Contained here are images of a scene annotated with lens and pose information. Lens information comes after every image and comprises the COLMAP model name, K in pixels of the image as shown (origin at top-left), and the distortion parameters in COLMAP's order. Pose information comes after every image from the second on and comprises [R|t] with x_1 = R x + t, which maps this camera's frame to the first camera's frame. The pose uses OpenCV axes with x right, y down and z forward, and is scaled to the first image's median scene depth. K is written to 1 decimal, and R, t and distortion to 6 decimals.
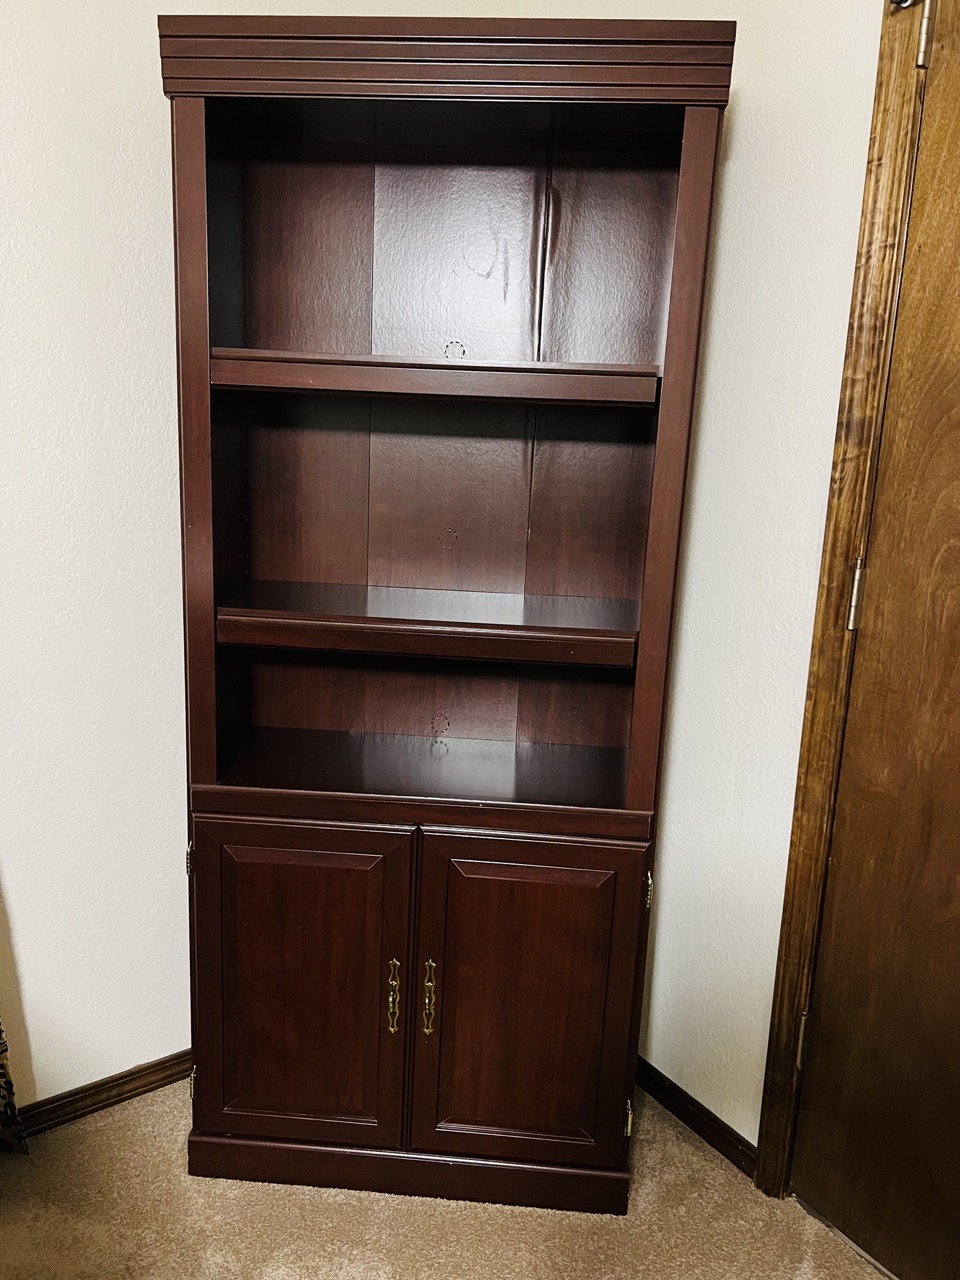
lens RADIAL K [[970.9, 0, 478.0], [0, 970.9, 641.5], [0, 0, 1]] dist [0.010901, -0.007096]
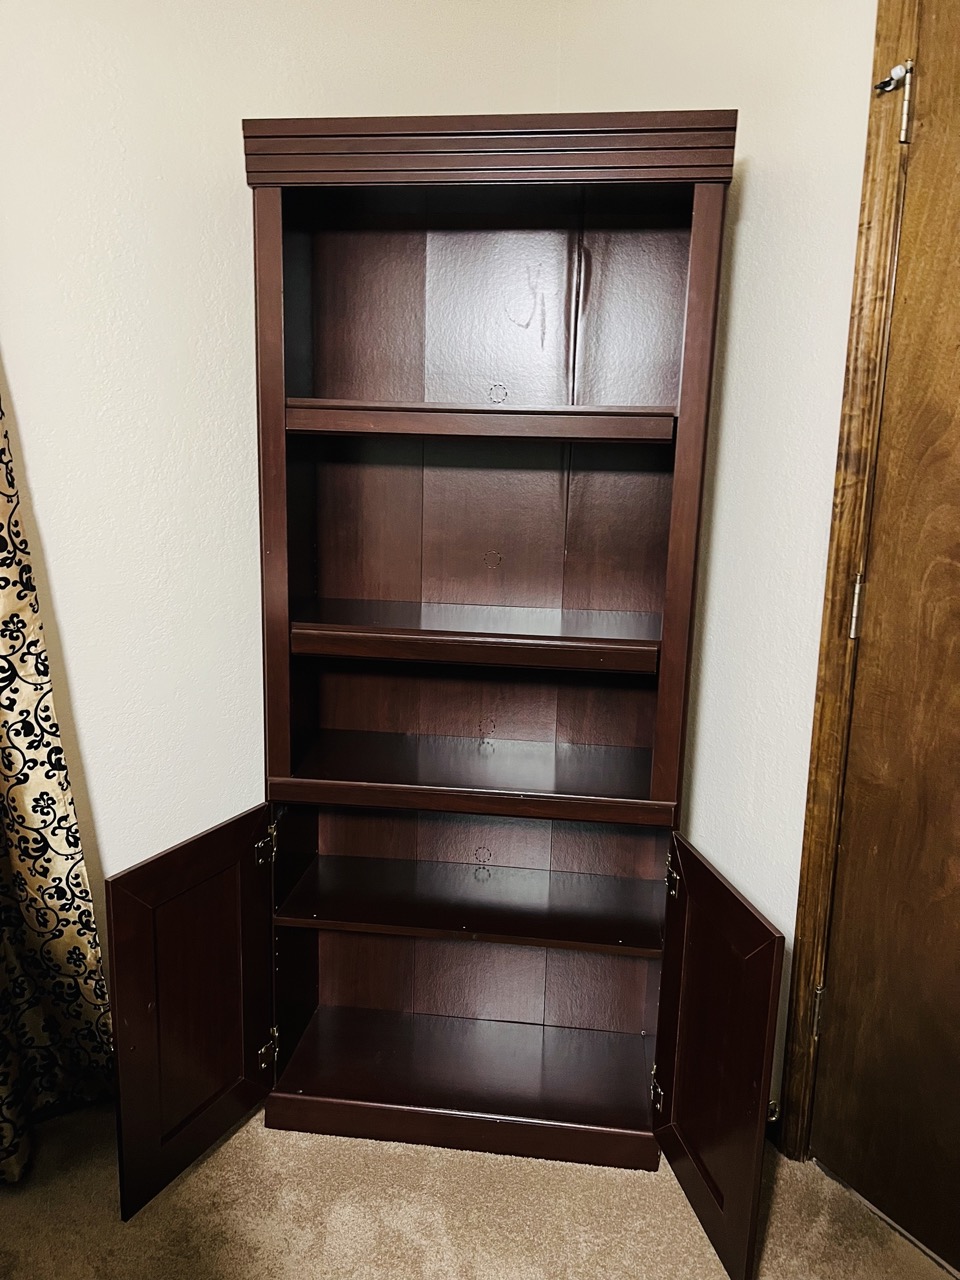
lens RADIAL K [[970.9, 0, 478.6], [0, 970.9, 640.7], [0, 0, 1]] dist [0.010901, -0.007096]
pose [[0.998371, -0.005749, -0.056761, 0.017641], [0.004753, 0.999833, -0.017669, 0.007918], [0.056853, 0.017371, 0.998231, -0.129937]]
